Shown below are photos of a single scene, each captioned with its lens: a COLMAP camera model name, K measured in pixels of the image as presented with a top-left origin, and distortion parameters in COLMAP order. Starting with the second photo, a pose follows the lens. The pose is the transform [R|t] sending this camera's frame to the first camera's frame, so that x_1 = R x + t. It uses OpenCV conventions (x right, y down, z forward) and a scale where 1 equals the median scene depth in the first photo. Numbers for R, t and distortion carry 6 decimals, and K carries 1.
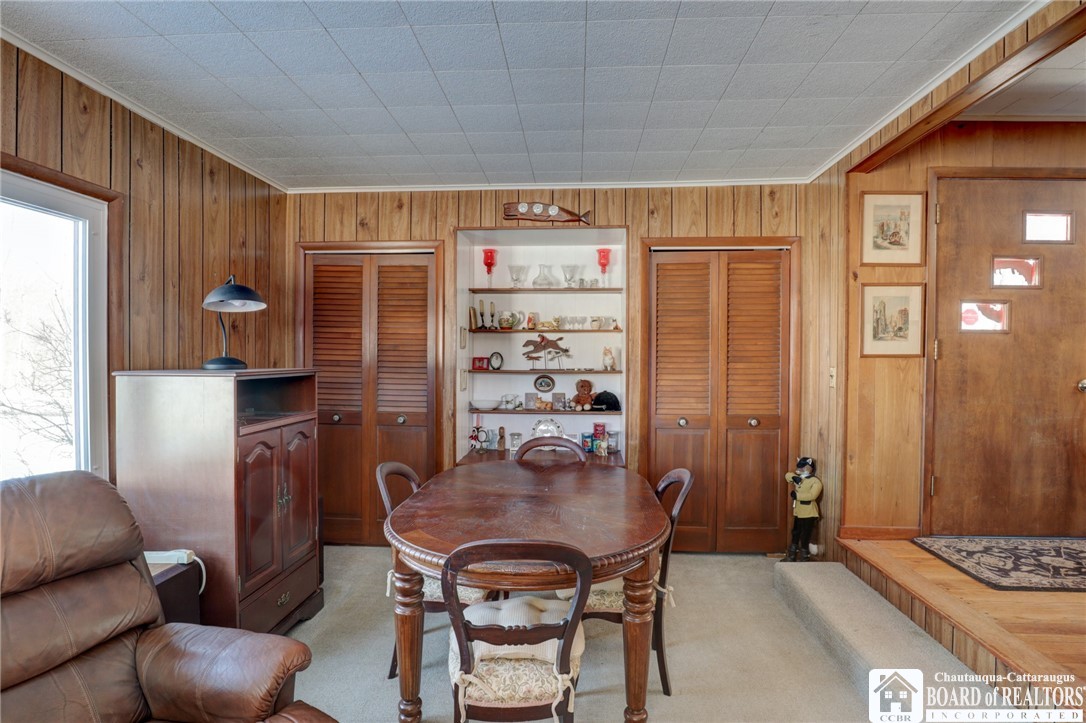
lens RADIAL K [[544.7, 0, 551.6], [0, 544.7, 360.9], [0, 0, 1]] dist [-0.049224, 0.015633]
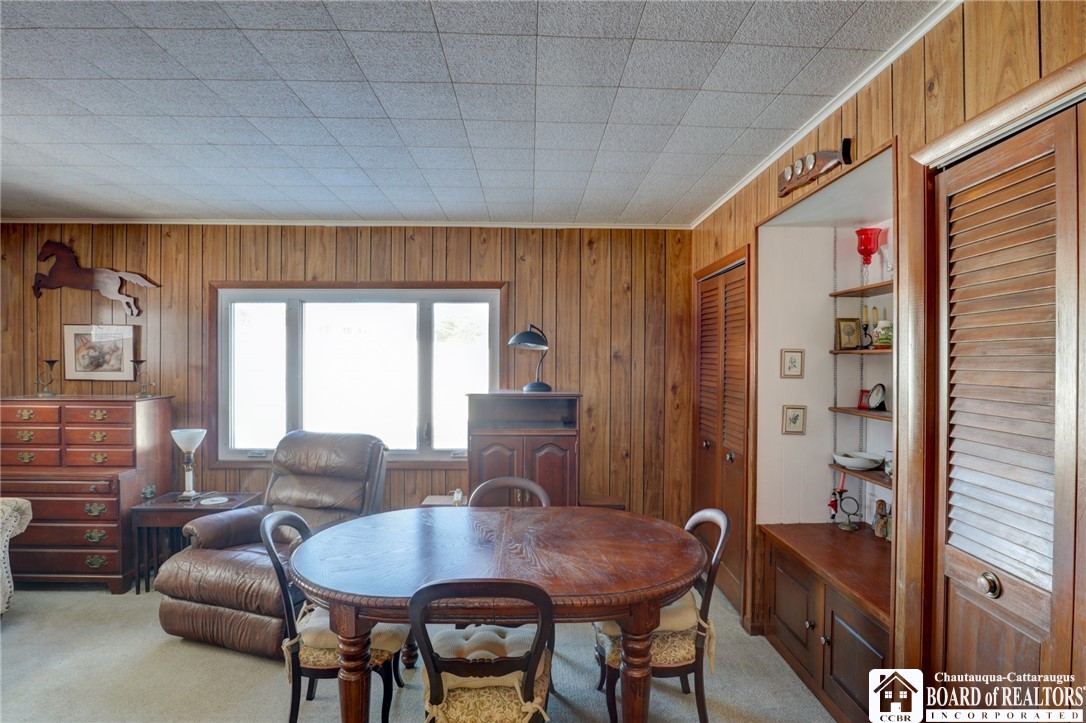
lens RADIAL K [[544.7, 0, 551.6], [0, 544.7, 360.9], [0, 0, 1]] dist [-0.049224, 0.015633]
pose [[0.091711, -0.003993, -0.995778, 0.817393], [-0.015277, 0.999869, -0.005417, -0.051939], [0.995668, 0.015709, 0.091638, 0.888843]]
